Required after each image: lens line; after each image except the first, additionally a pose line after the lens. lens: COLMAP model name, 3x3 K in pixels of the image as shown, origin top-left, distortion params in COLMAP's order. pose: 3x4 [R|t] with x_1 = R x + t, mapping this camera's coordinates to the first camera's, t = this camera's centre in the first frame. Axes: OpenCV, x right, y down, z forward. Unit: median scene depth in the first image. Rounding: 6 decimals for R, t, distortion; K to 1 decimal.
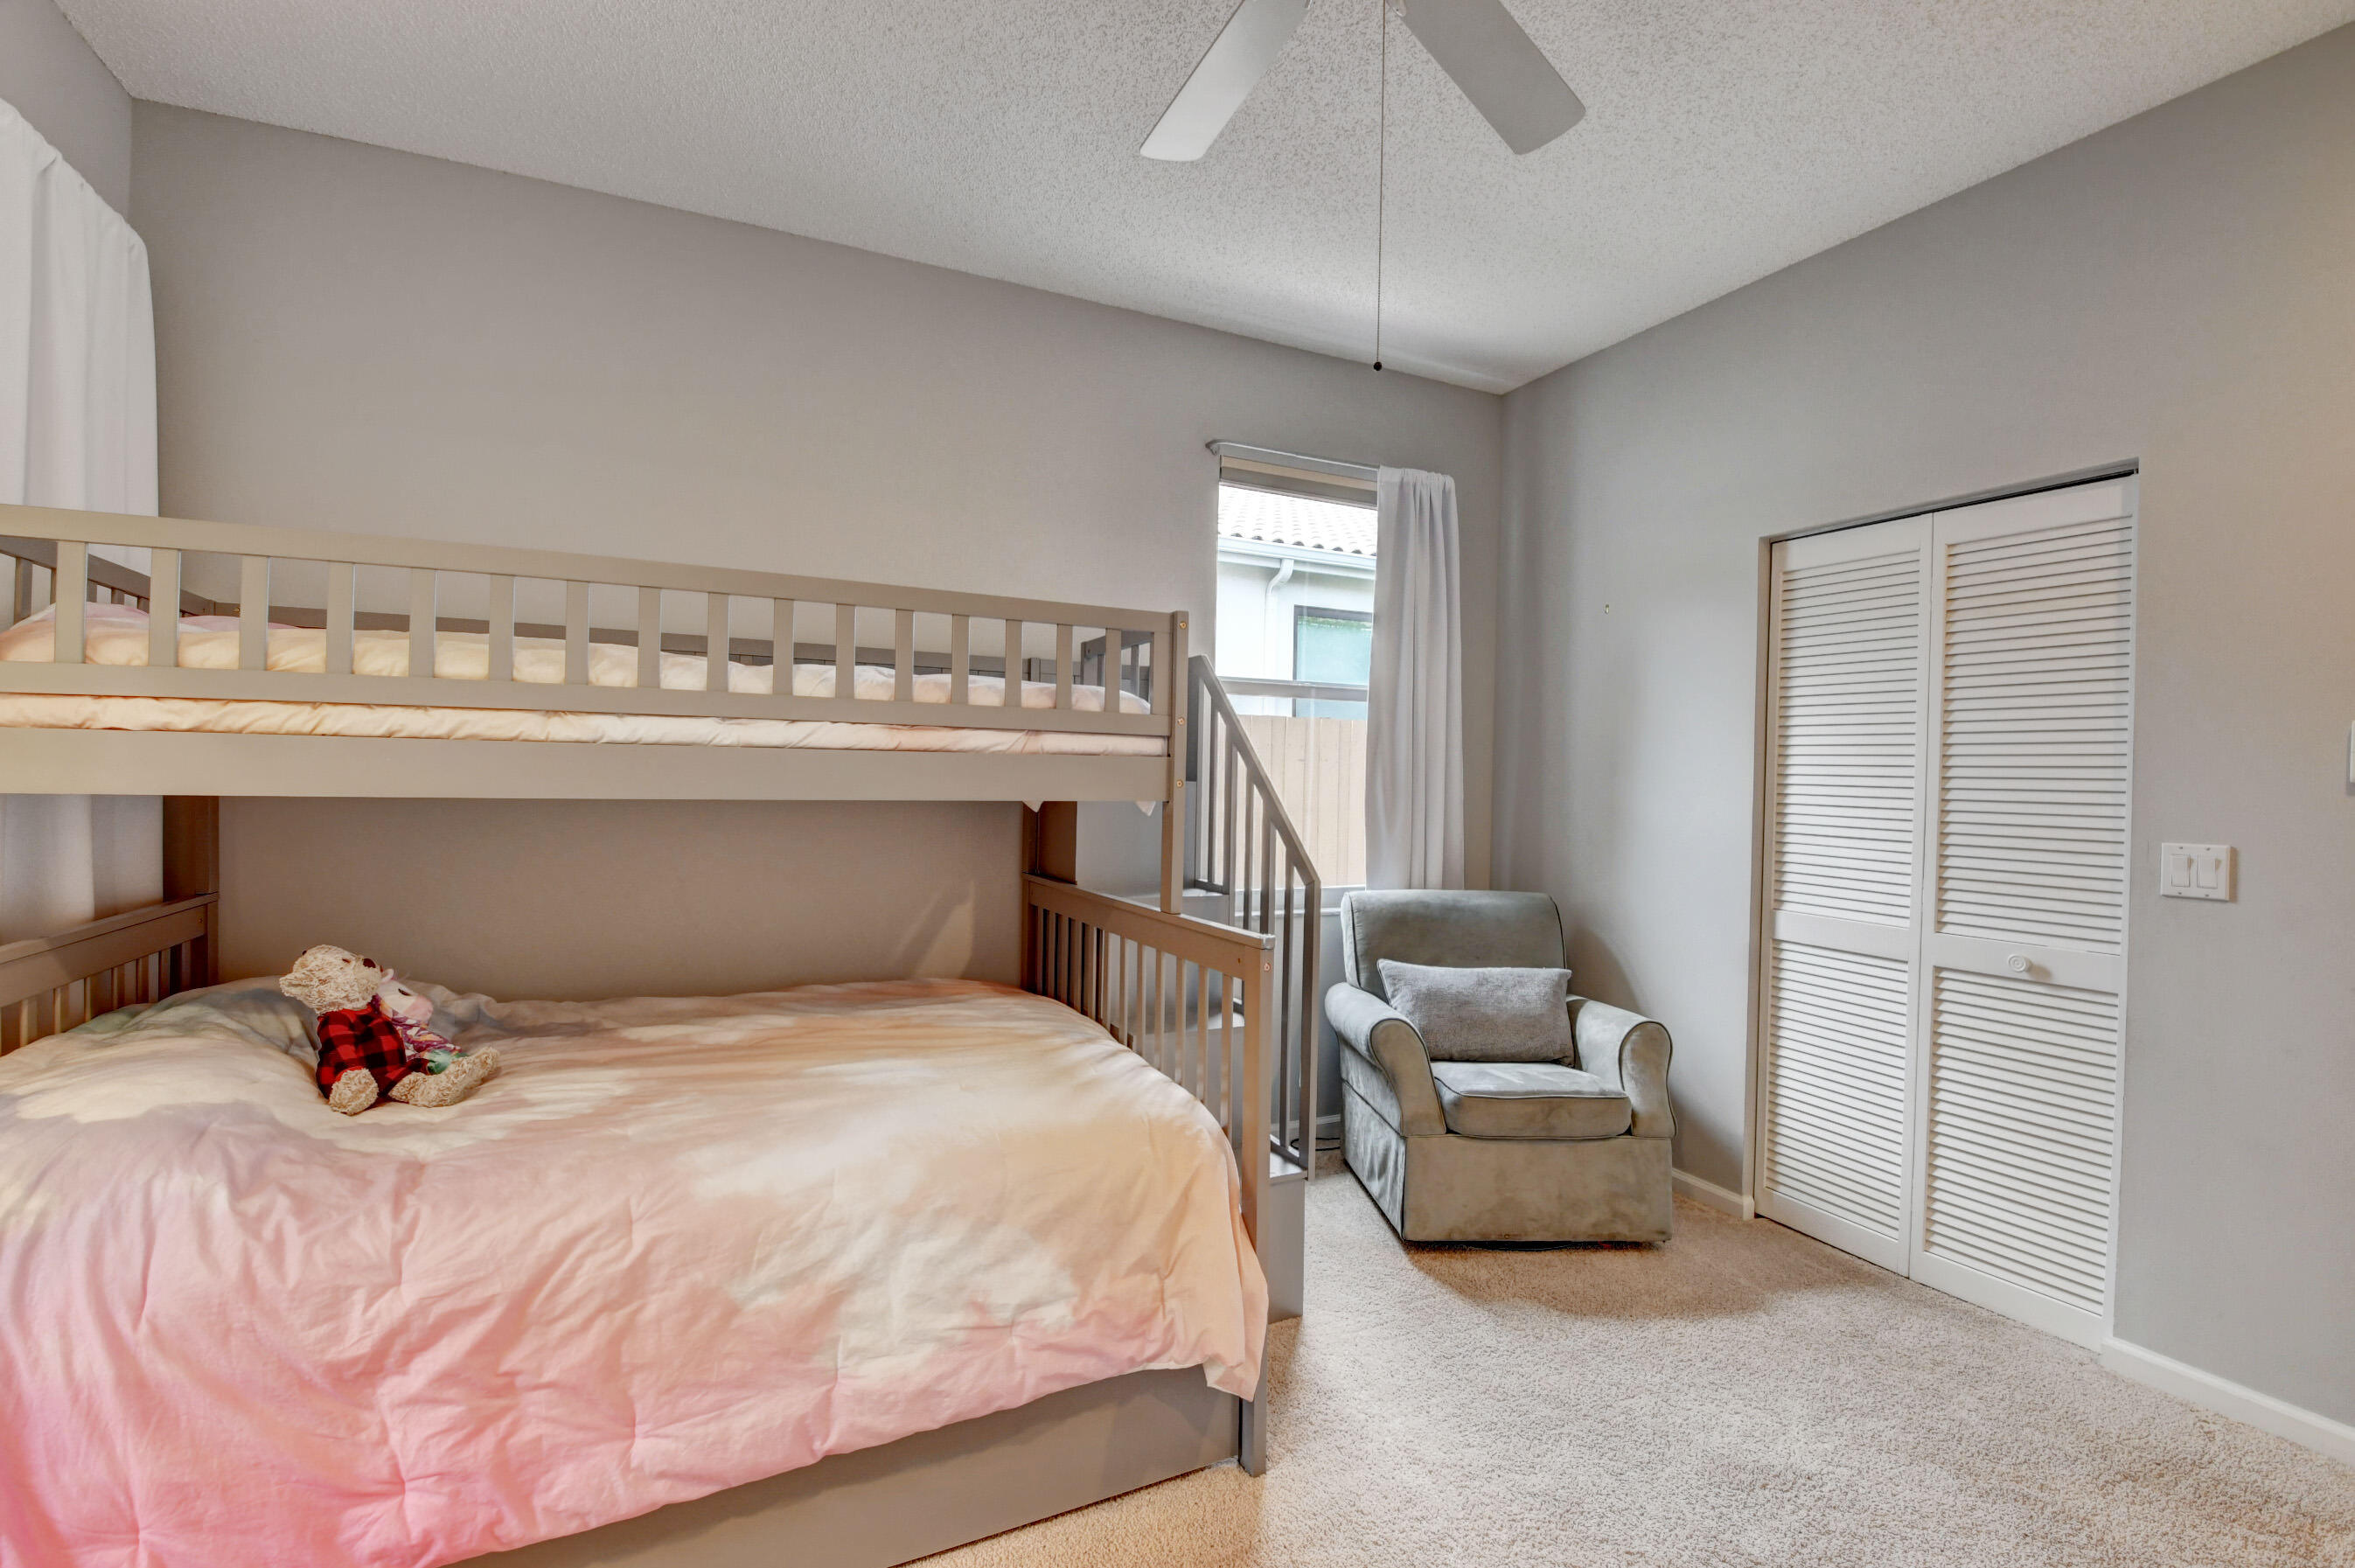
lens RADIAL K [[1036.7, 0, 1171.8], [0, 1036.7, 790.0], [0, 0, 1]] dist [0.007823, -0.021314]
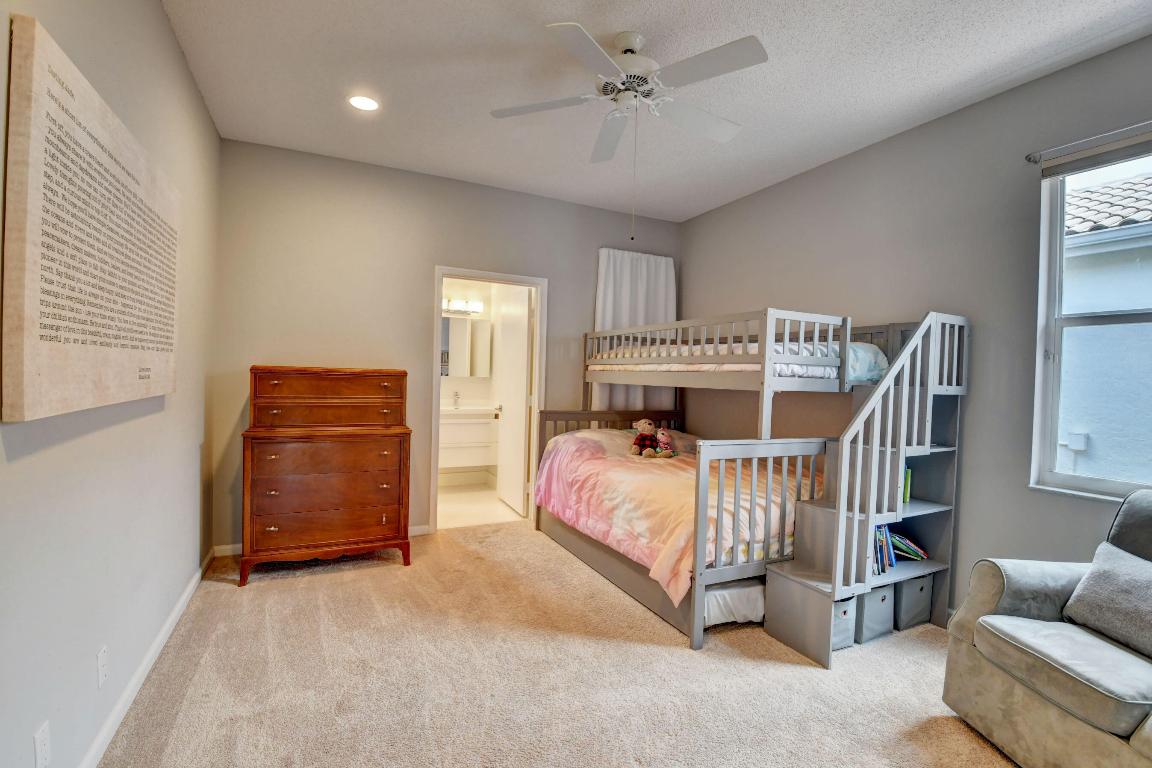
lens RADIAL K [[510.4, 0, 597.4], [0, 510.4, 384.8], [0, 0, 1]] dist [0.030093, -0.052050]
pose [[0.040020, -0.002815, -0.999195, 1.233009], [-0.043663, 0.999036, -0.004564, 0.023248], [0.998244, 0.043810, 0.039859, 0.636427]]
